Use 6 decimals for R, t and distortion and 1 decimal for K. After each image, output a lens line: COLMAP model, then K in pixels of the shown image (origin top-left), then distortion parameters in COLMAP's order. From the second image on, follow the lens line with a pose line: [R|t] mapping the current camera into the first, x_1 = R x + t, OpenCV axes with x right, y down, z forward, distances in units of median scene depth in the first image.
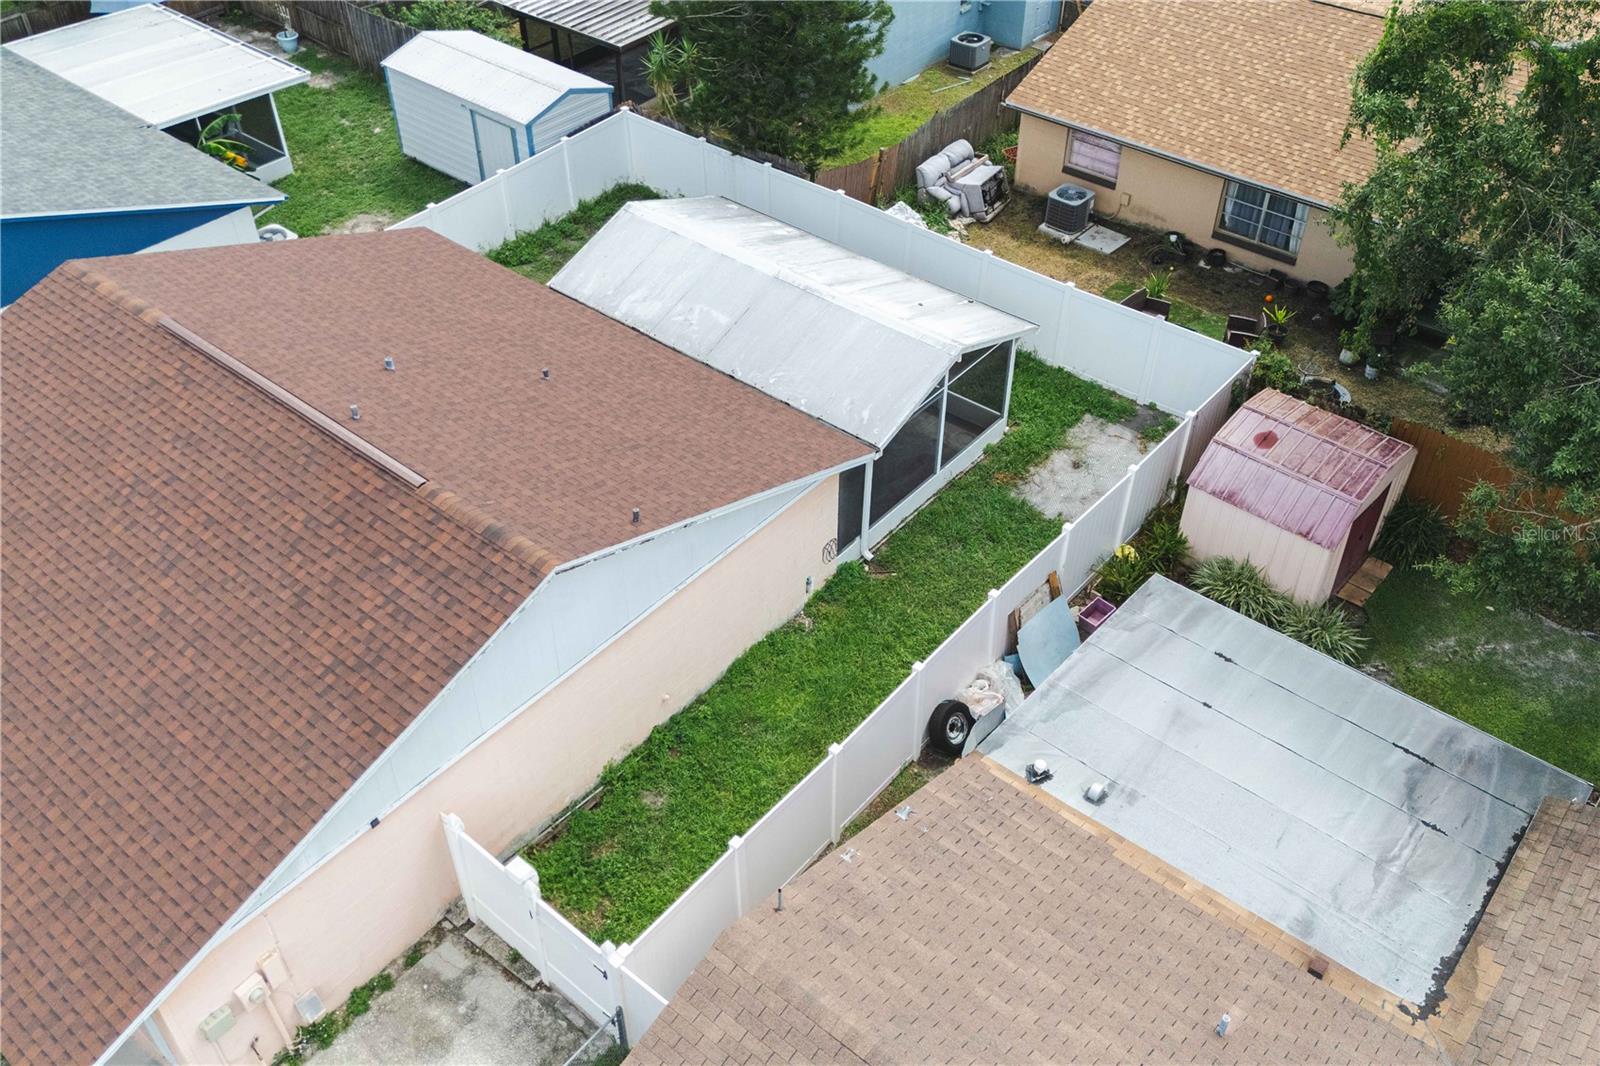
lens RADIAL K [[1404.6, 0, 800.0], [0, 1404.6, 533.0], [0, 0, 1]] dist [0.037758, -0.001732]
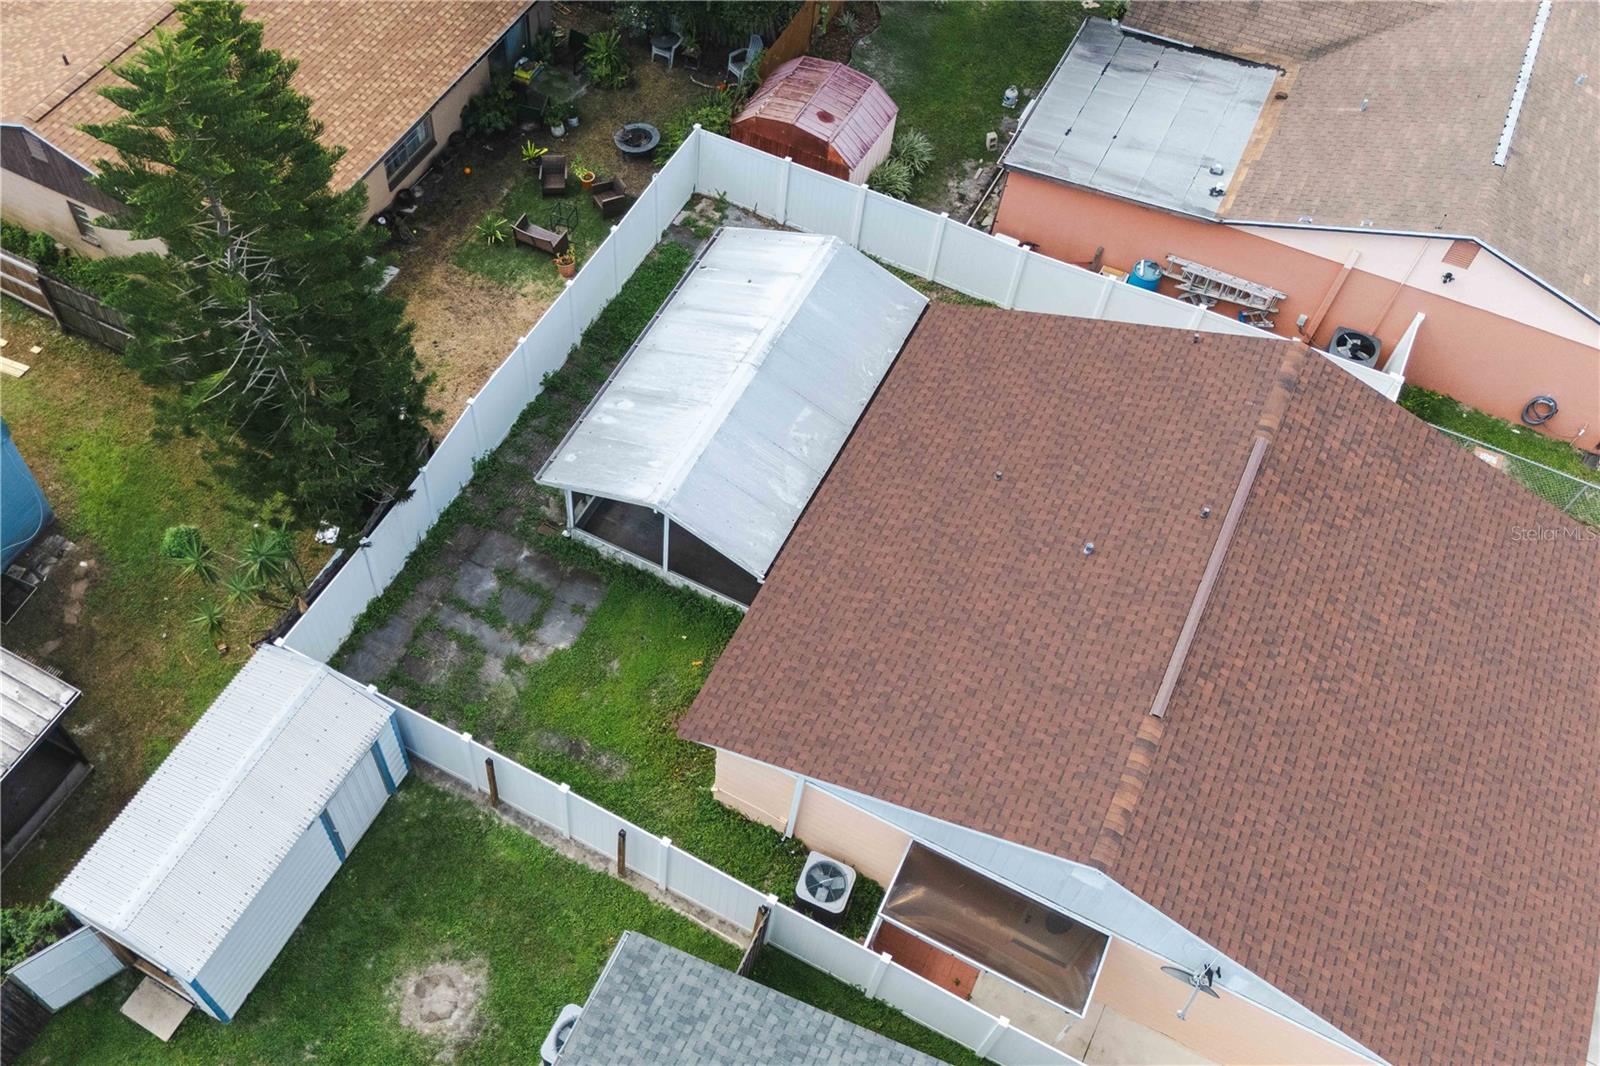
lens RADIAL K [[1389.2, 0, 635.7], [0, 1389.2, 533.1], [0, 0, 1]] dist [0.059980, -0.043277]
pose [[-0.190550, -0.805048, 0.561773, -0.694997], [0.643163, 0.329952, 0.690994, -0.930095], [-0.741641, 0.492981, 0.454905, 0.636102]]
